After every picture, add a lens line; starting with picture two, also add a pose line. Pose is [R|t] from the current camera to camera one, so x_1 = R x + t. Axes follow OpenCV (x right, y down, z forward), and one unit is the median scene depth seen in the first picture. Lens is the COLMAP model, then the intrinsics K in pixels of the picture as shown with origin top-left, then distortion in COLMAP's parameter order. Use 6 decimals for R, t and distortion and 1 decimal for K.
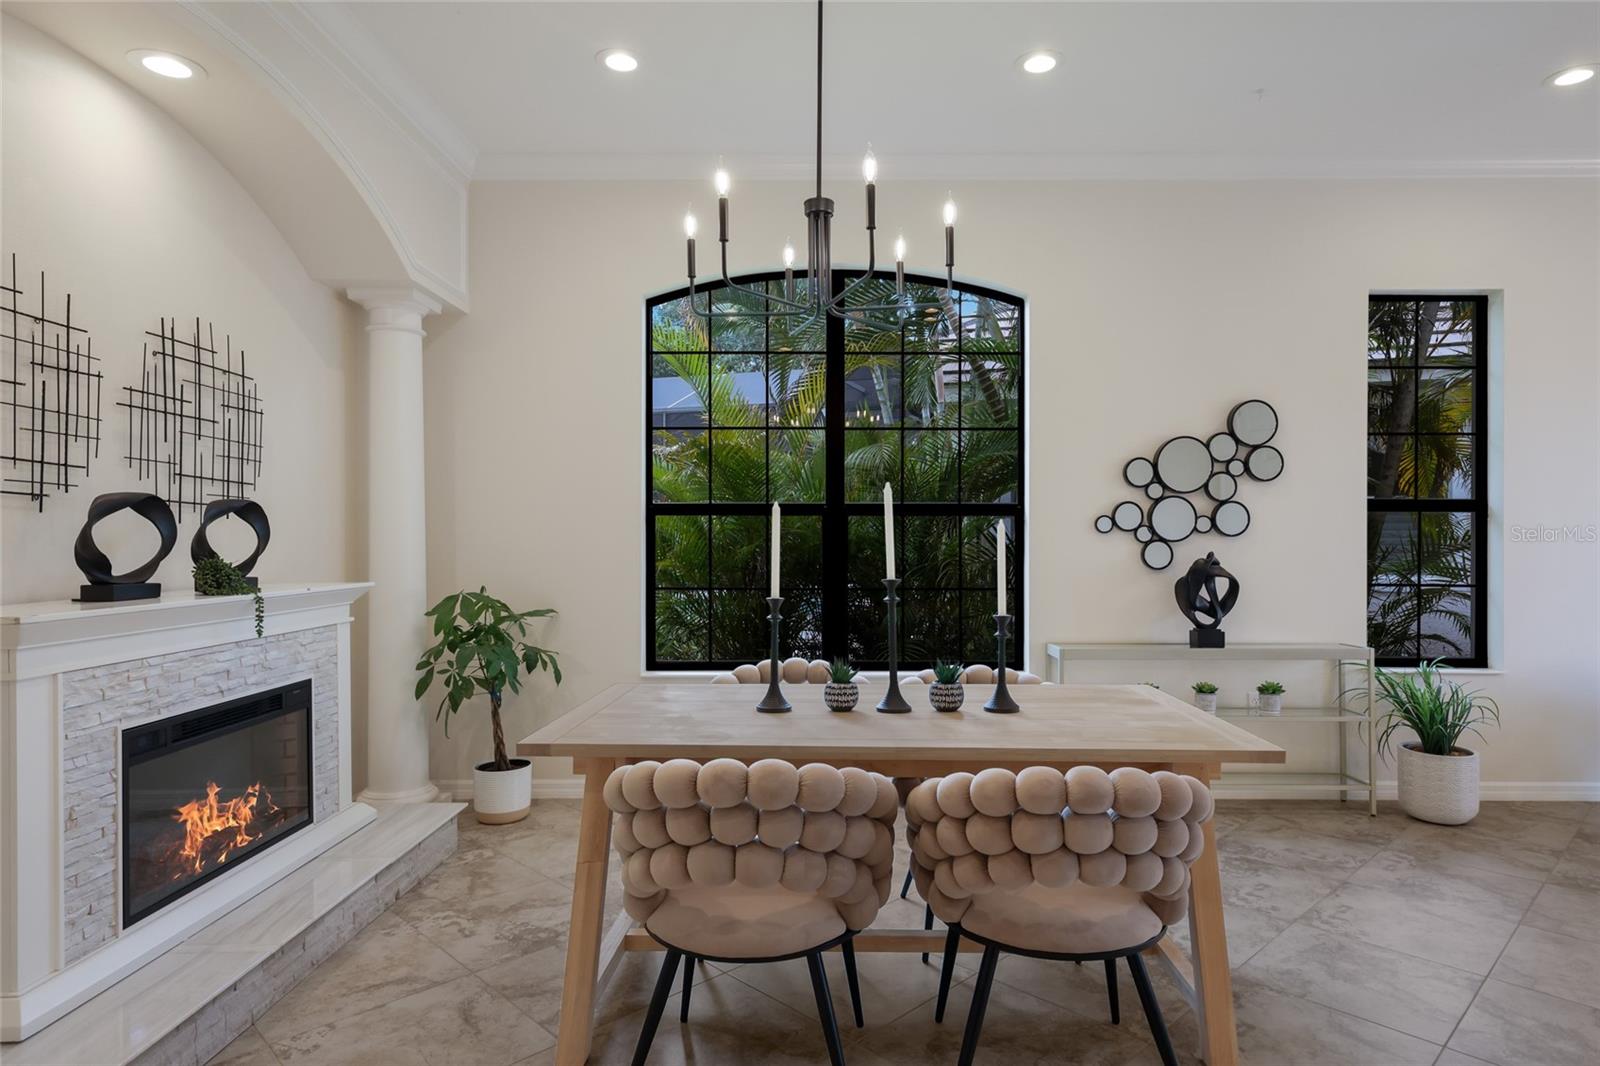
lens RADIAL K [[912.3, 0, 826.3], [0, 912.3, 537.4], [0, 0, 1]] dist [0.009219, 0.001646]
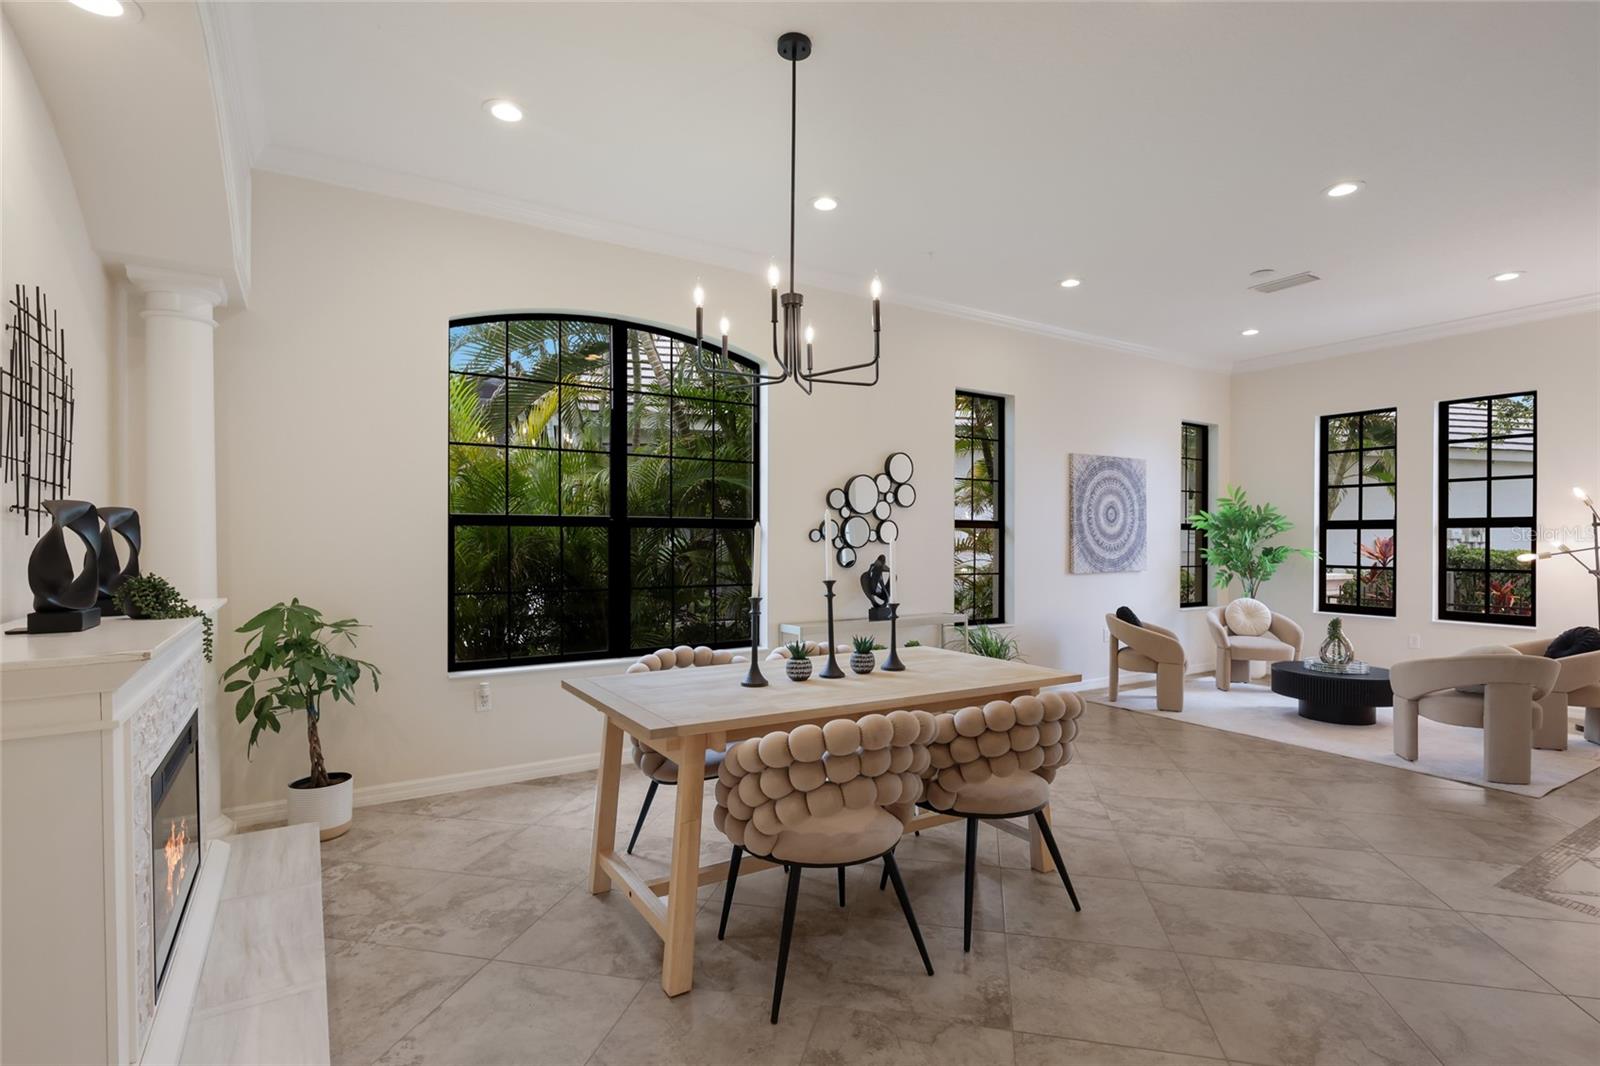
lens RADIAL K [[764.4, 0, 804.2], [0, 764.4, 539.7], [0, 0, 1]] dist [-0.001046, -0.000501]
pose [[0.844884, 0.001684, 0.534947, -0.338458], [-0.002102, 0.999998, 0.000172, -0.008766], [-0.534945, -0.001270, 0.844886, 0.032922]]
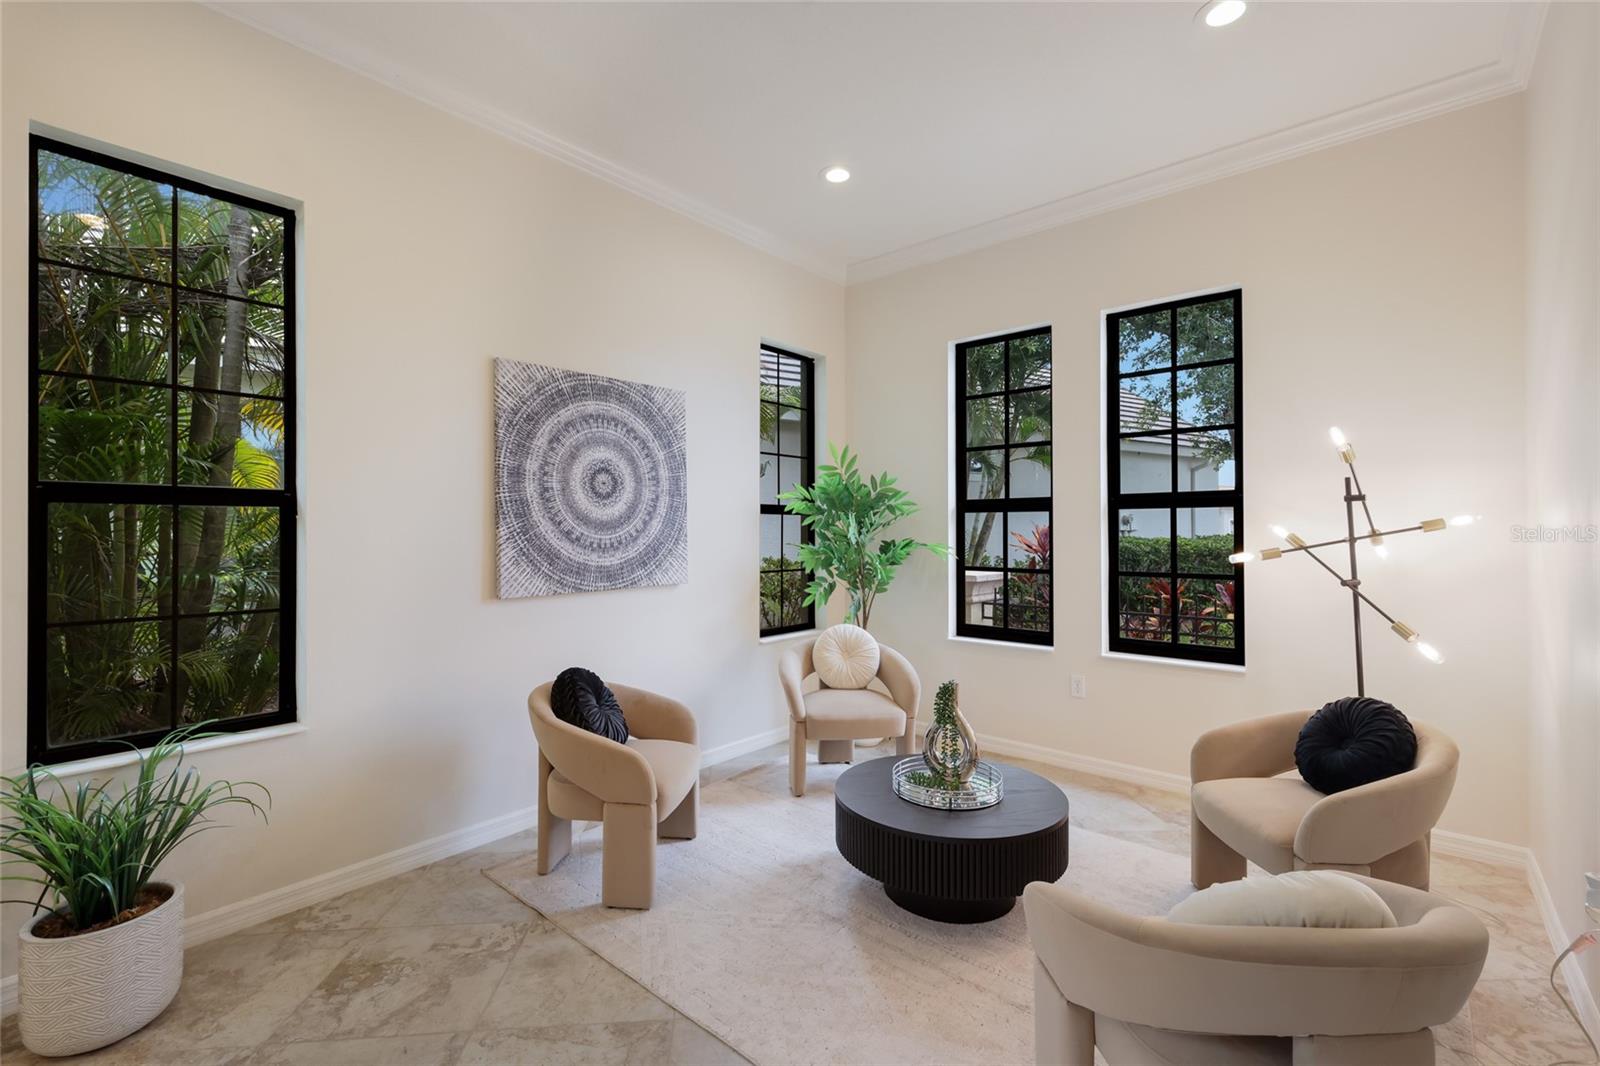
lens RADIAL K [[681.8, 0, 797.6], [0, 681.8, 528.1], [0, 0, 1]] dist [-0.000393, -0.000114]
pose [[0.657704, 0.000680, 0.753276, 0.611811], [0.004078, 0.999982, -0.004463, -0.007938], [-0.753265, 0.006007, 0.657689, 0.363598]]
